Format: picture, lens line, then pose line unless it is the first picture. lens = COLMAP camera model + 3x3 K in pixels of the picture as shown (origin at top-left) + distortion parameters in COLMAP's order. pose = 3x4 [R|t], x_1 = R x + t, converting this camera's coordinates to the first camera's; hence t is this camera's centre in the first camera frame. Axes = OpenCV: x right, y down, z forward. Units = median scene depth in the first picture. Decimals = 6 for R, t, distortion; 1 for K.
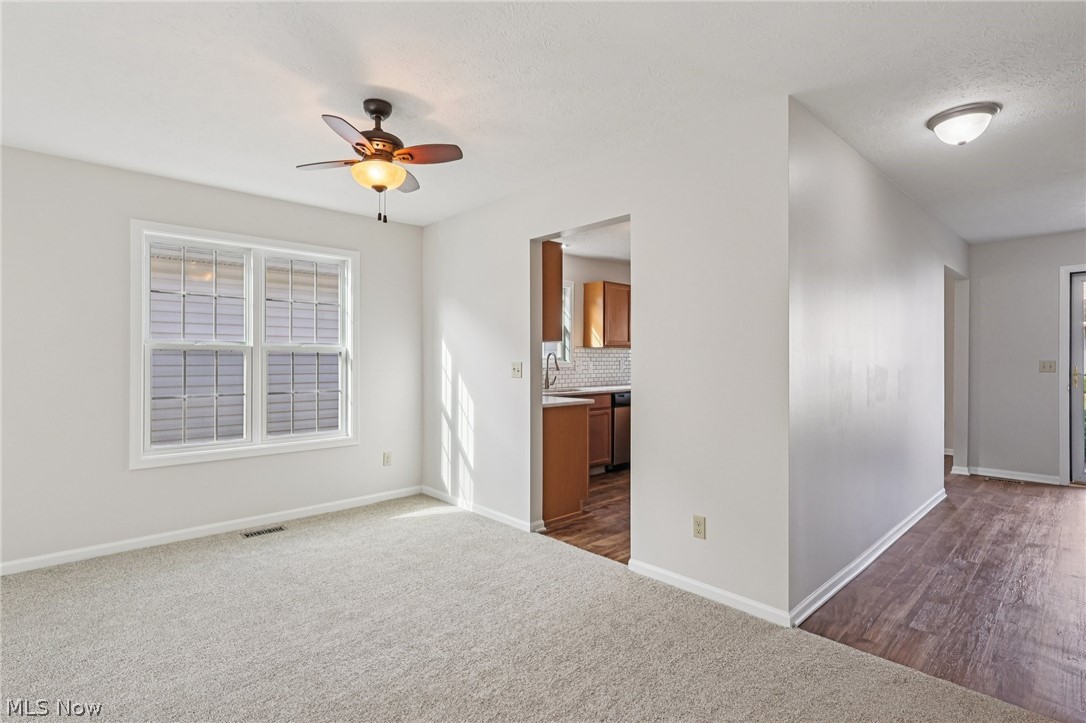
lens RADIAL K [[513.6, 0, 534.5], [0, 513.6, 358.1], [0, 0, 1]] dist [0.000816, -0.000396]
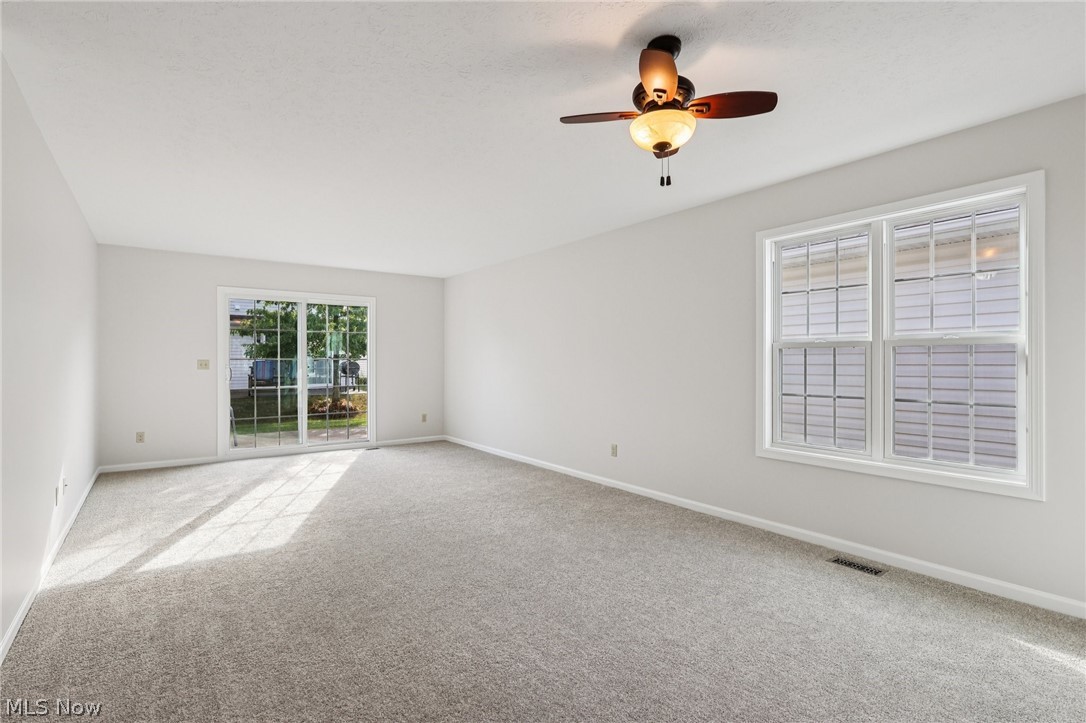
lens RADIAL K [[528.3, 0, 543.0], [0, 528.3, 361.5], [0, 0, 1]] dist [-0.000435, 0.000030]
pose [[-0.101776, 0.003965, -0.994799, 0.322193], [0.003378, 0.999988, 0.003640, 0.004992], [0.994802, -0.002990, -0.101788, 0.517884]]
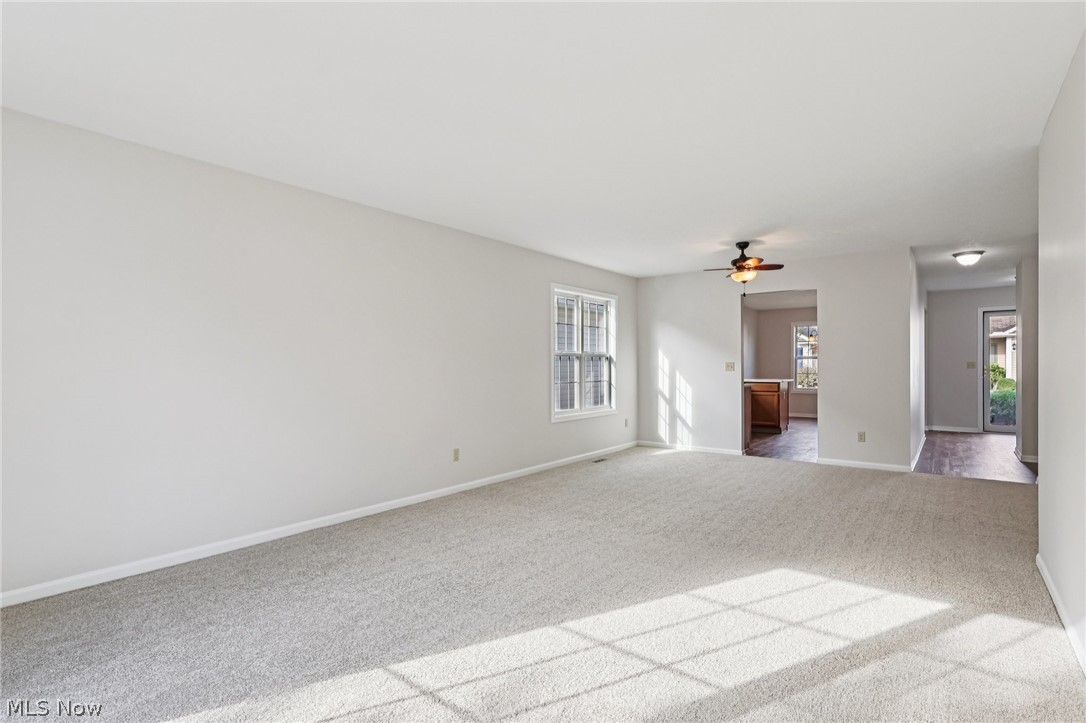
lens RADIAL K [[526.6, 0, 529.7], [0, 526.6, 372.4], [0, 0, 1]] dist [0.000907, 0.000050]
pose [[0.987663, -0.006498, 0.156462, -0.904370], [0.004666, 0.999916, 0.012079, 0.014089], [-0.156527, -0.011200, 0.987610, -0.627835]]
